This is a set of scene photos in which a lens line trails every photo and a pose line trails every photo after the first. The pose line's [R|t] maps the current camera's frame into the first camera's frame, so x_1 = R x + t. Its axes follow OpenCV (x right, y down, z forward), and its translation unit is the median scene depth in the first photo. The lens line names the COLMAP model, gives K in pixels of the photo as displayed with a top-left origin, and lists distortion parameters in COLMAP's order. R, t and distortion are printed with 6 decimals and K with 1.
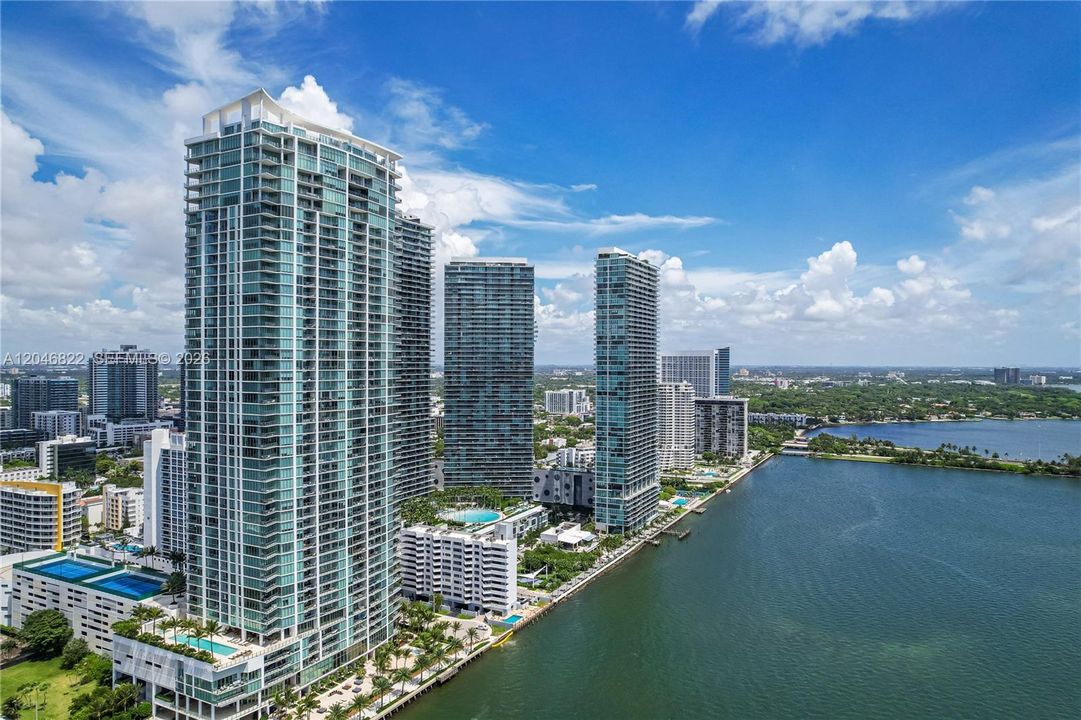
lens RADIAL K [[686.9, 0, 540.5], [0, 686.9, 360.0], [0, 0, 1]] dist [-0.049453, 0.050352]
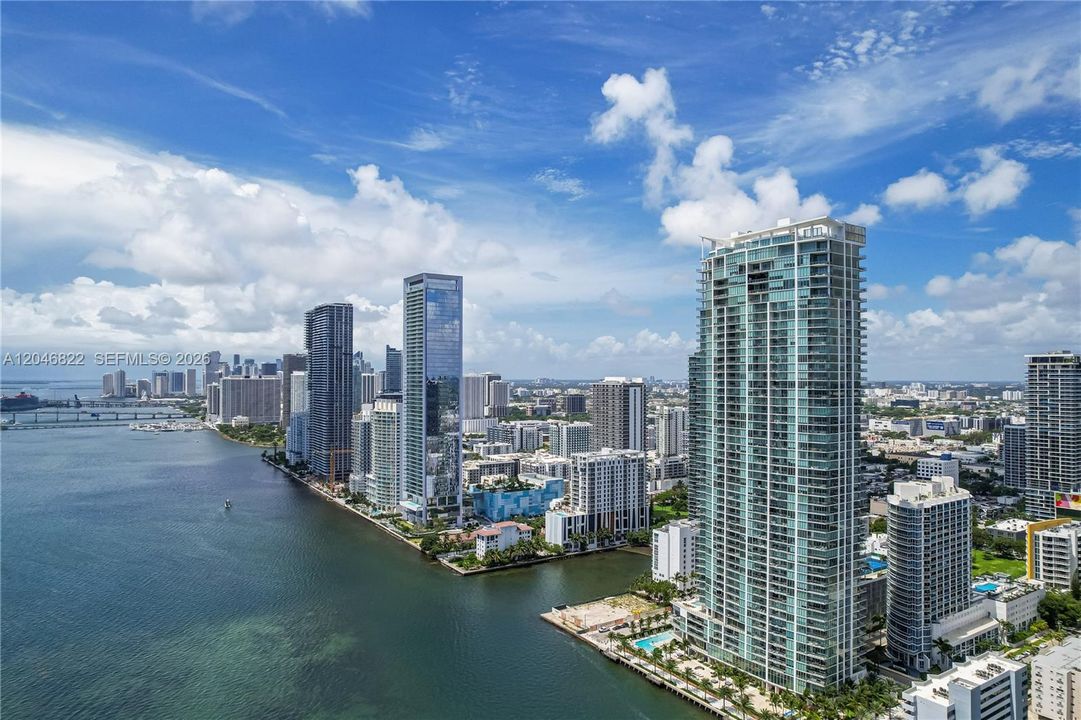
lens RADIAL K [[686.9, 0, 540.5], [0, 686.9, 360.0], [0, 0, 1]] dist [-0.049453, 0.050352]
pose [[-0.472463, -0.022058, -0.881074, 0.981295], [-0.001345, 0.999704, -0.024307, -0.079753], [0.881349, -0.010299, -0.472353, 1.276611]]
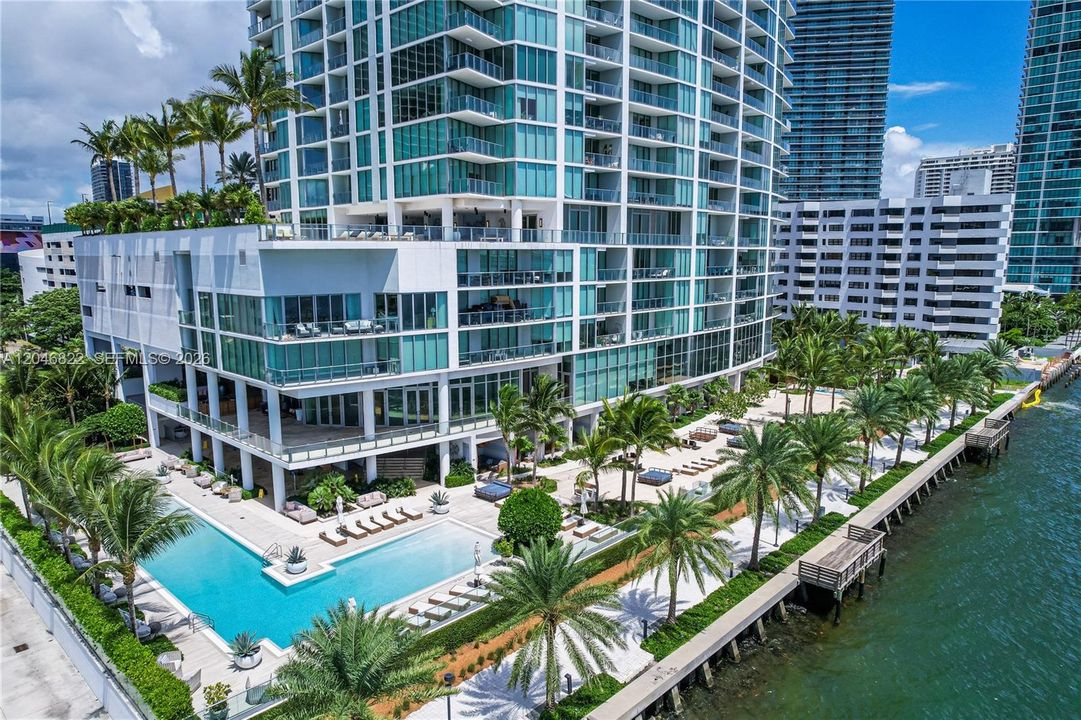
lens RADIAL K [[686.9, 0, 540.5], [0, 686.9, 360.0], [0, 0, 1]] dist [-0.049453, 0.050352]
pose [[0.963377, 0.037402, -0.265528, -0.268633], [0.004844, 0.987636, 0.156692, 0.386782], [0.268106, -0.152240, 0.951285, 0.663106]]
